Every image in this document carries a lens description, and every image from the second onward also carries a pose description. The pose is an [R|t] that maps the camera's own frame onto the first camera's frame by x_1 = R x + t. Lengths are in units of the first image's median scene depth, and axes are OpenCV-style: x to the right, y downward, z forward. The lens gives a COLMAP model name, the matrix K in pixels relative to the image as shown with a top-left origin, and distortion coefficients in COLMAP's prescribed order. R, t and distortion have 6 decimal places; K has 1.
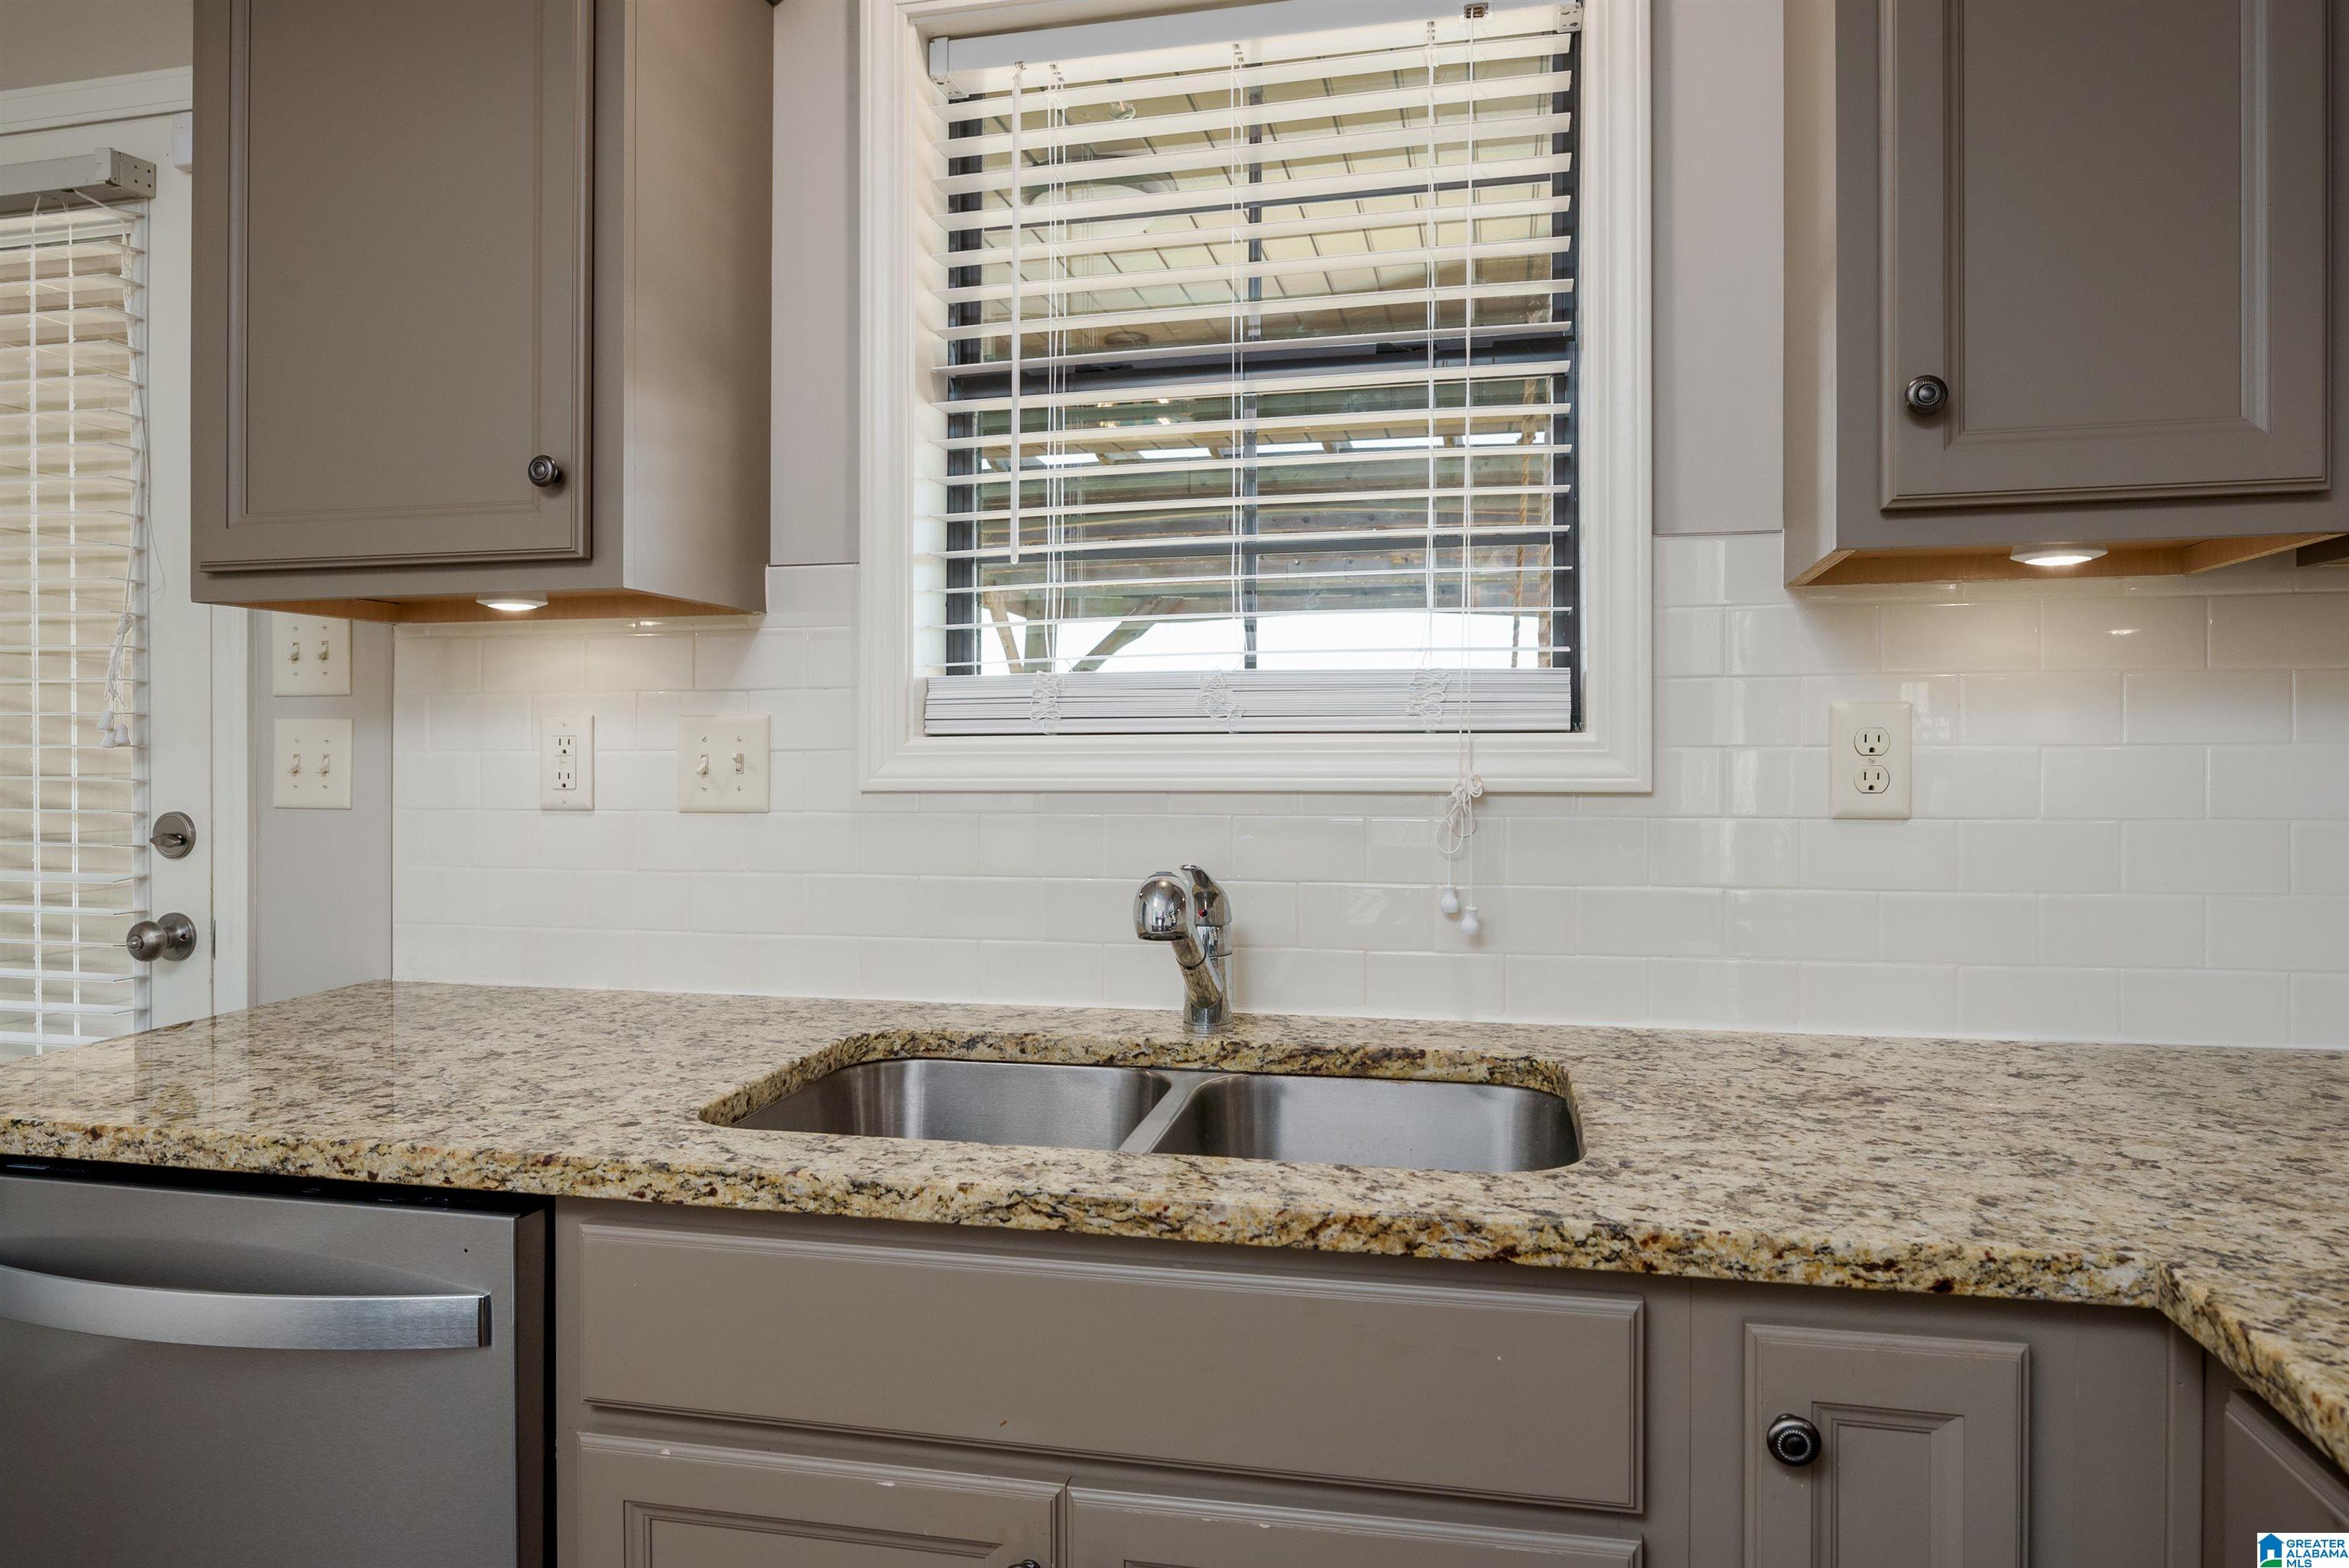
lens RADIAL K [[1415.7, 0, 1163.1], [0, 1415.7, 759.2], [0, 0, 1]] dist [-0.012624, -0.000864]
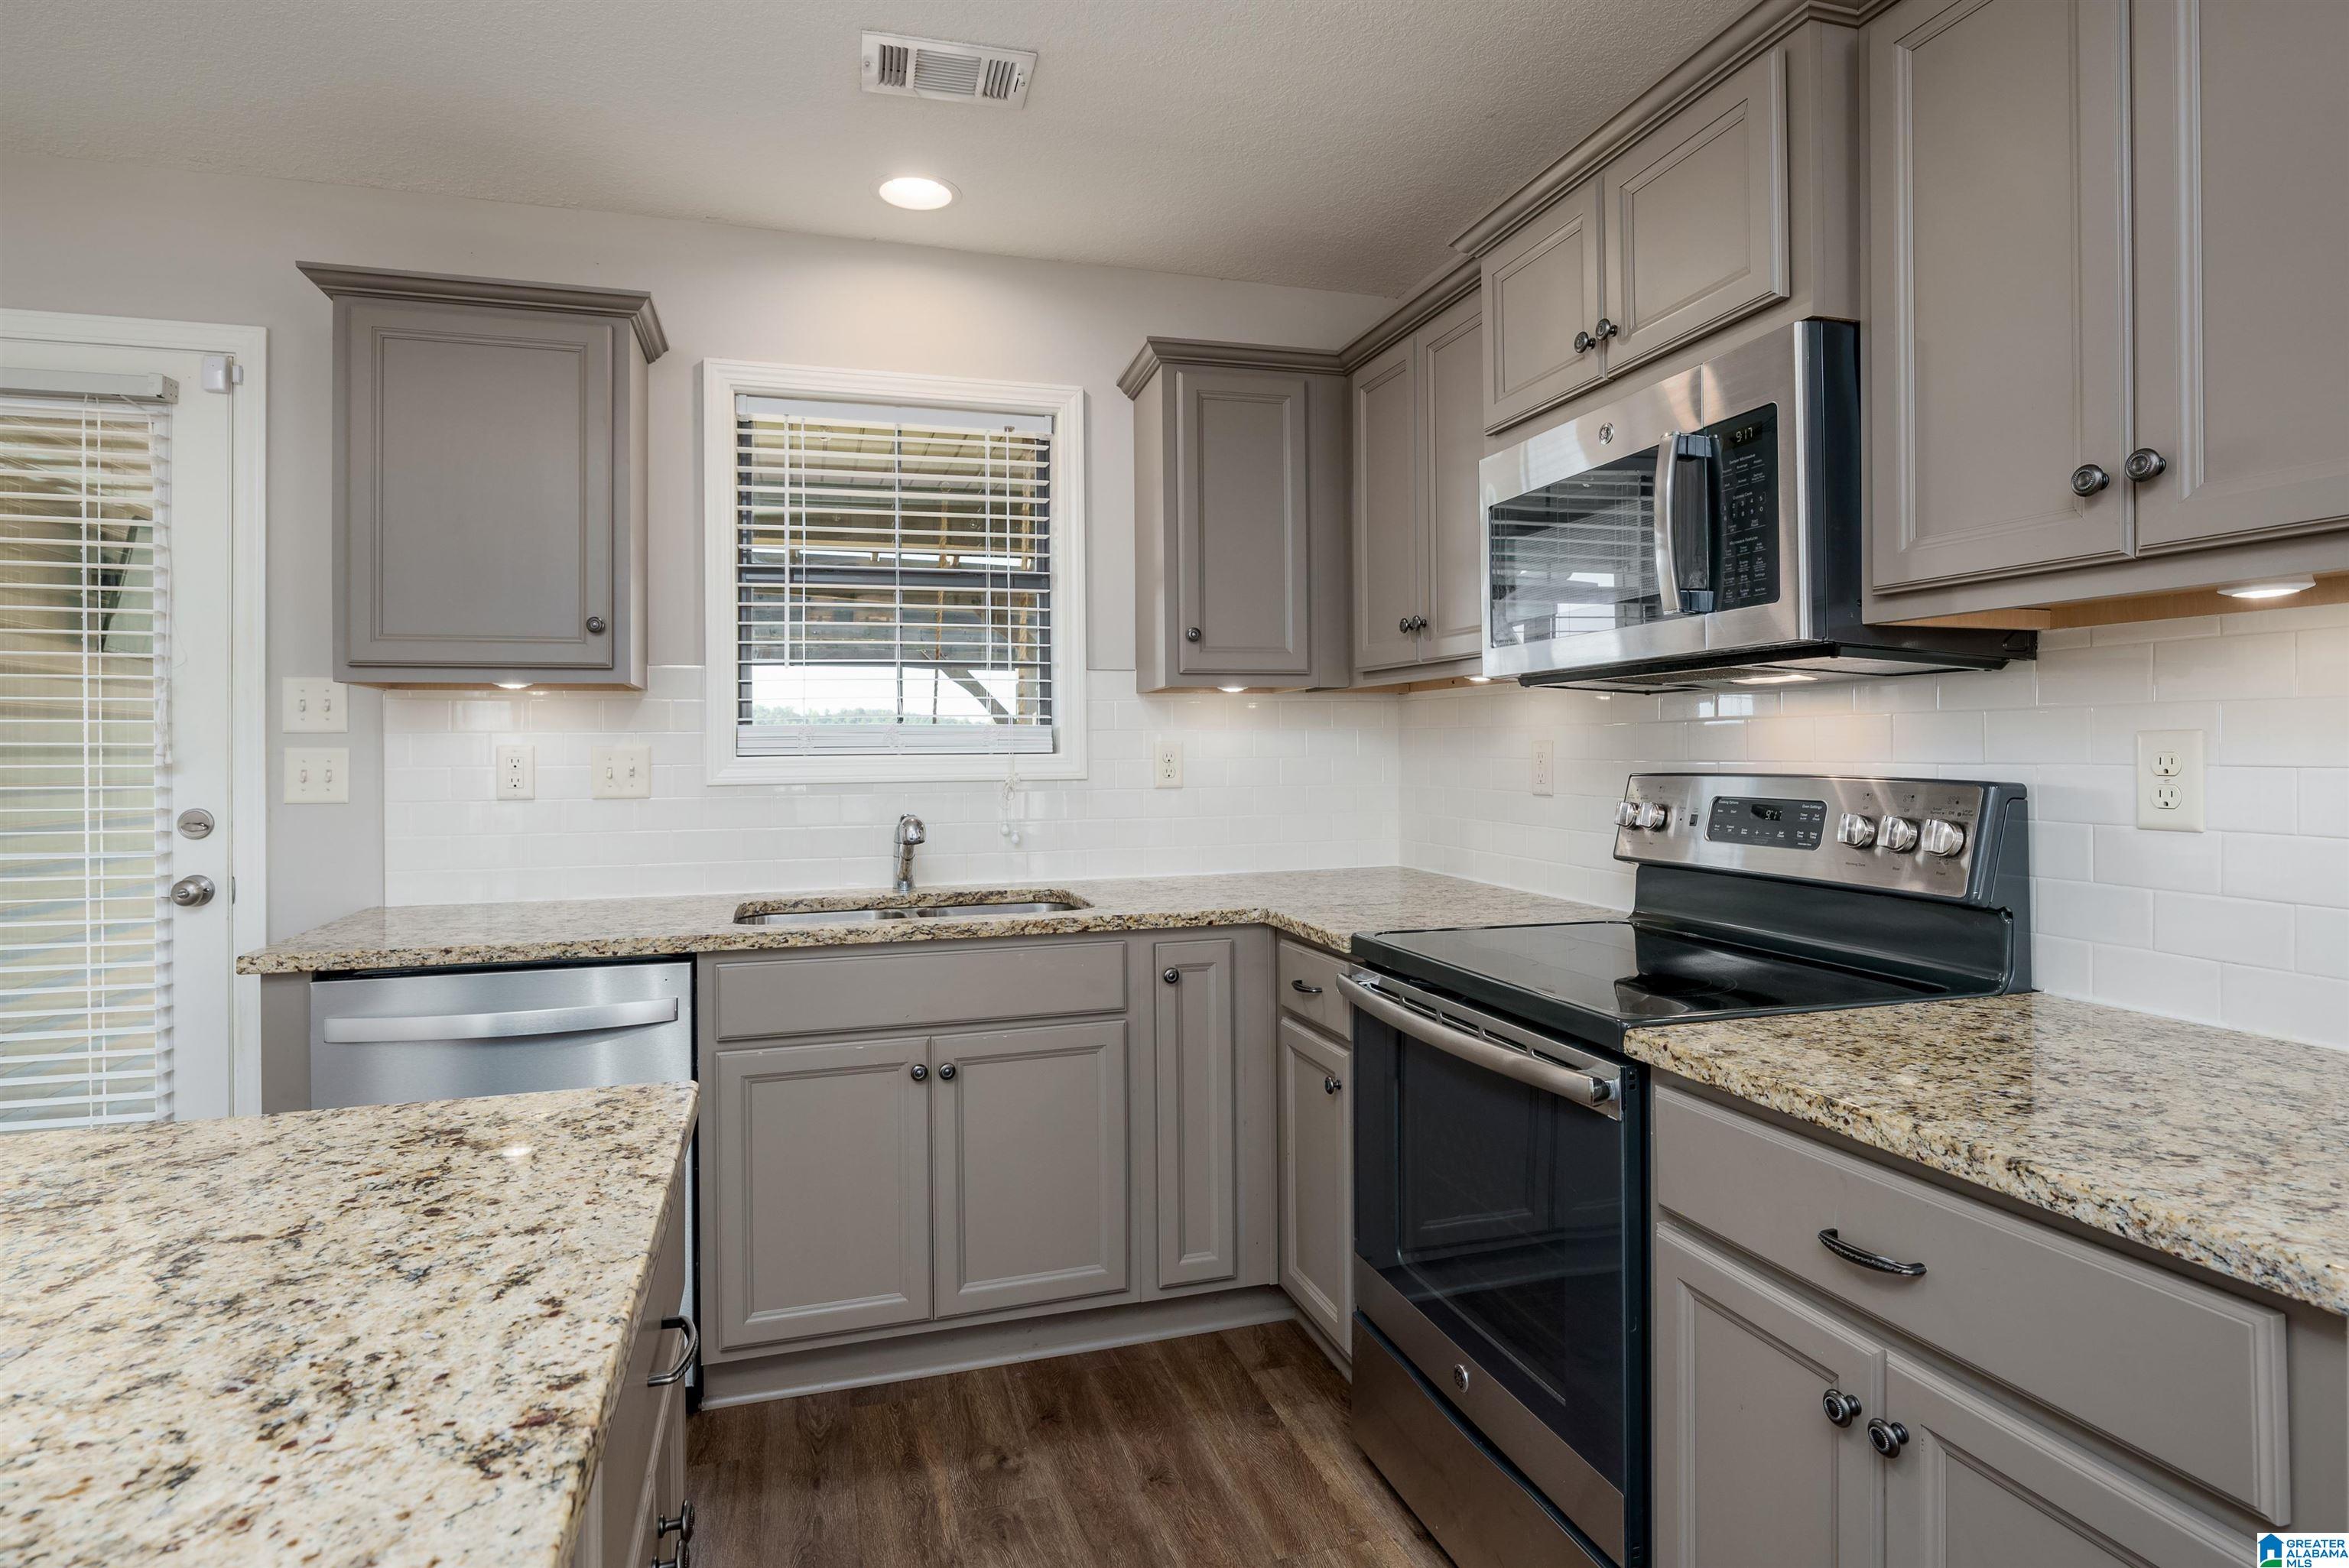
lens RADIAL K [[1233.8, 0, 1170.4], [0, 1233.8, 748.8], [0, 0, 1]] dist [-0.012144, -0.000728]
pose [[0.863563, -0.001777, 0.504238, -0.645978], [0.009291, 0.999880, -0.012387, -0.000638], [-0.504156, 0.015382, 0.863476, -0.956864]]
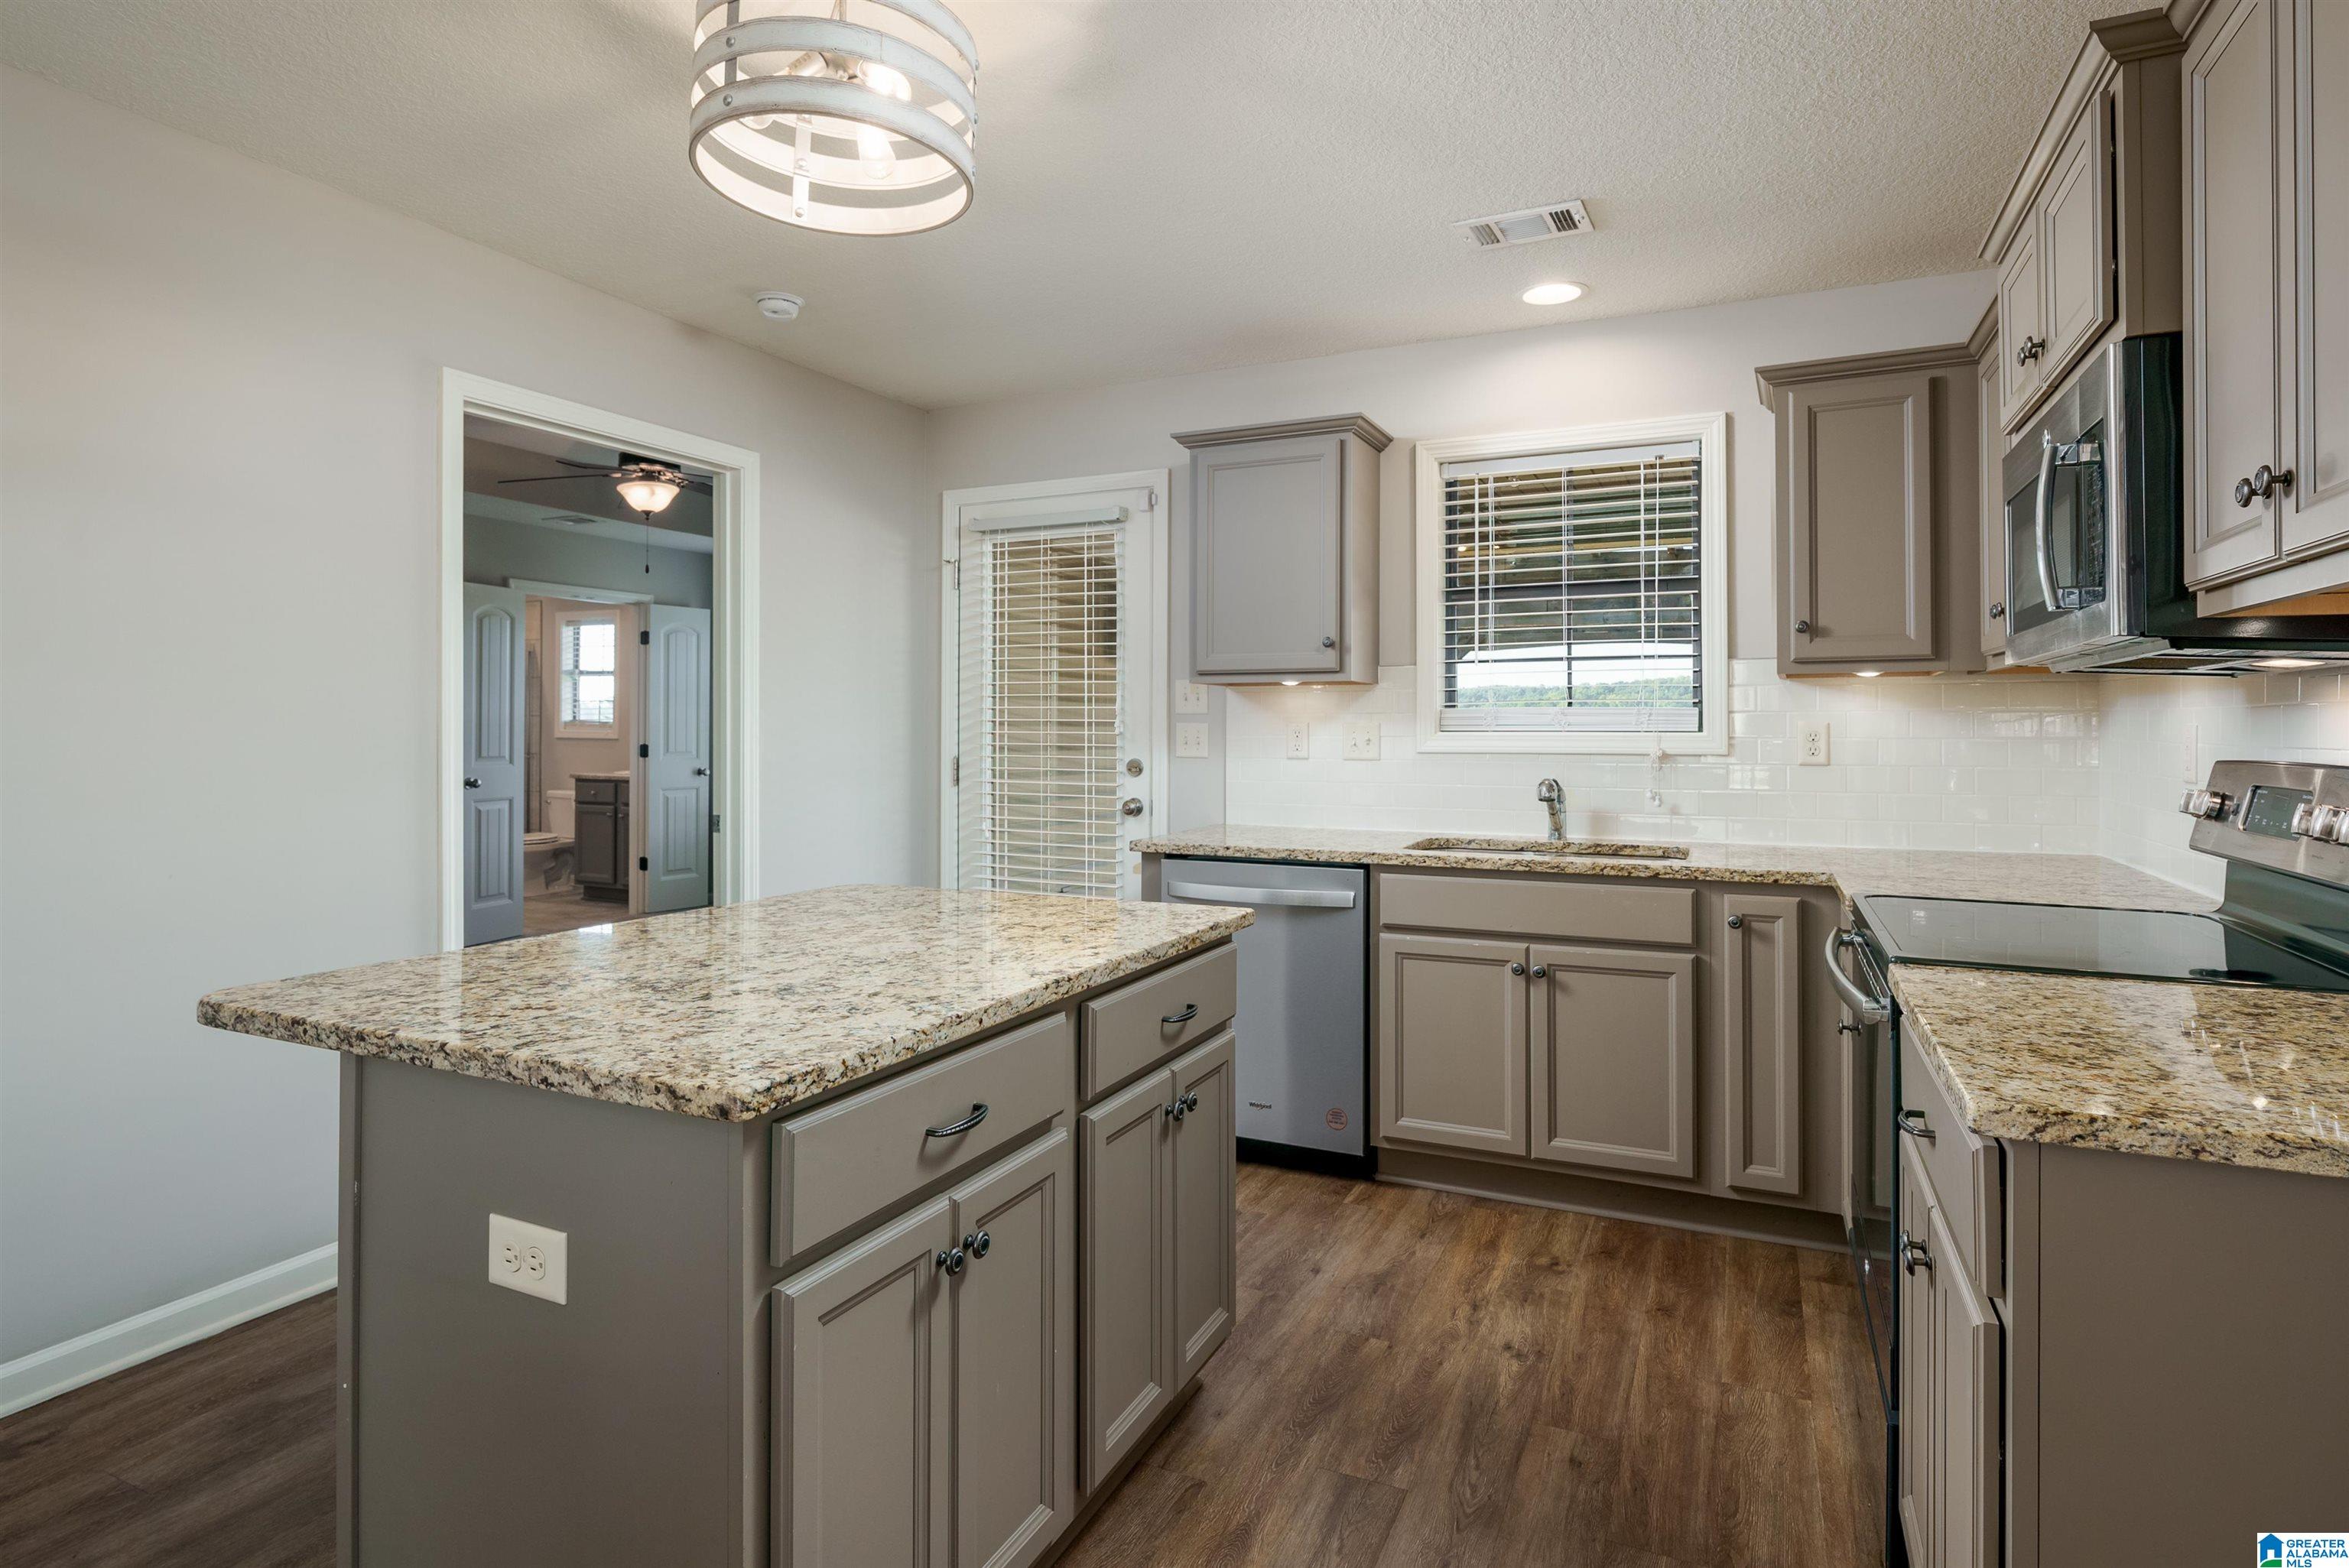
lens RADIAL K [[1220.4, 0, 1181.1], [0, 1220.4, 730.2], [0, 0, 1]] dist [-0.013343, -0.000031]
pose [[0.979405, 0.005577, -0.201827, -0.234690], [-0.006954, 0.999957, -0.006114, -0.002182], [0.201784, 0.007392, 0.979402, -1.662591]]
